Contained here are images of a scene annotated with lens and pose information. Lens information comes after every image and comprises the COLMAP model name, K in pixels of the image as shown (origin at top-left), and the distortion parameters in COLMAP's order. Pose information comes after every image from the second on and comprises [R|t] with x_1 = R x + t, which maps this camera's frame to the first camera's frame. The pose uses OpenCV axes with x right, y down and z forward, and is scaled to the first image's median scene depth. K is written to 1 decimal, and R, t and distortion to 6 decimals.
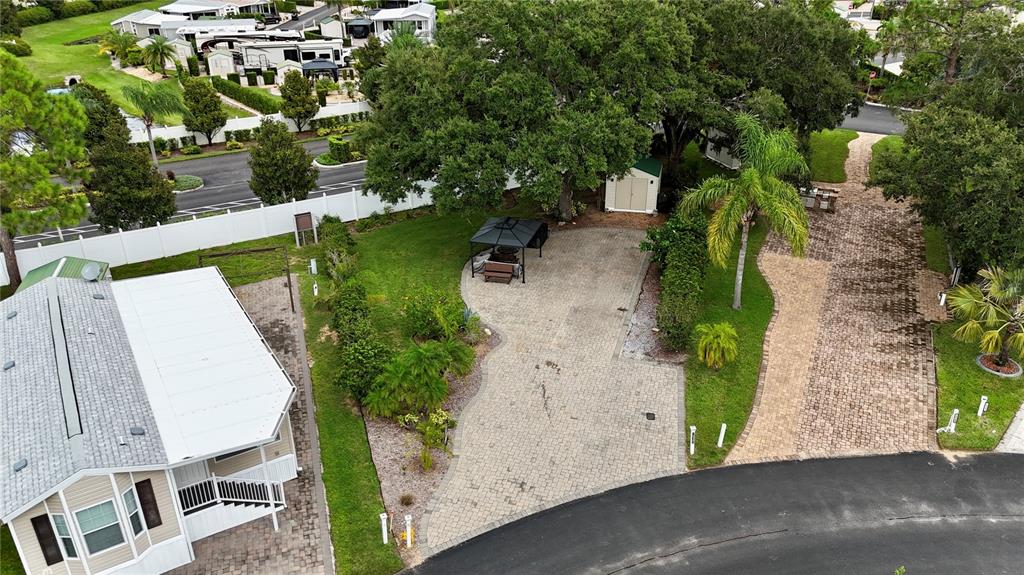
lens RADIAL K [[750.9, 0, 512.5], [0, 750.9, 291.1], [0, 0, 1]] dist [0.013495, 0.000260]
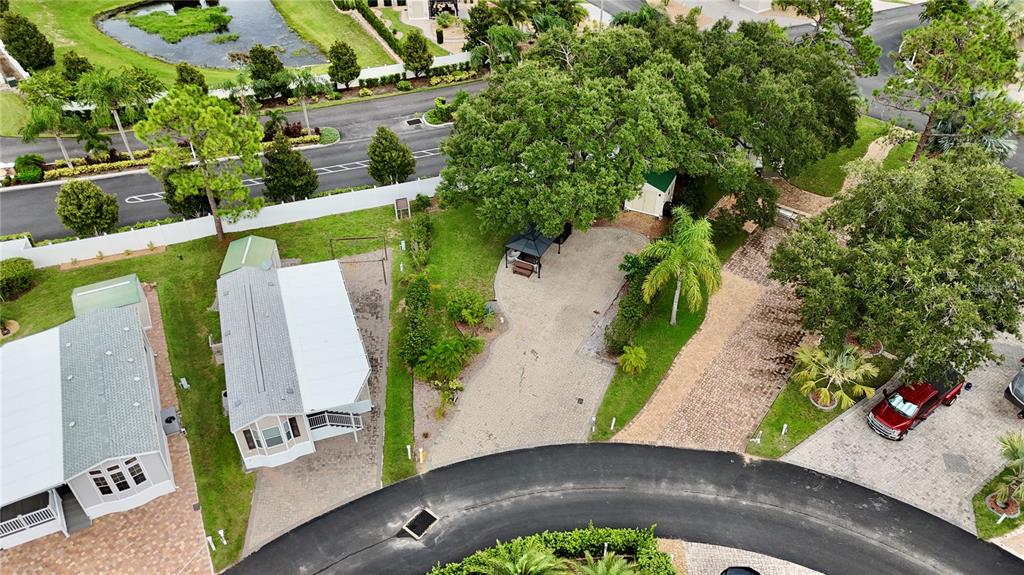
lens RADIAL K [[750.9, 0, 513.4], [0, 750.9, 285.2], [0, 0, 1]] dist [0.013495, 0.000260]
pose [[0.978718, 0.133298, -0.156023, 0.262174], [-0.093904, 0.966946, 0.237058, -0.453935], [0.182465, -0.217362, 0.958885, -0.548048]]
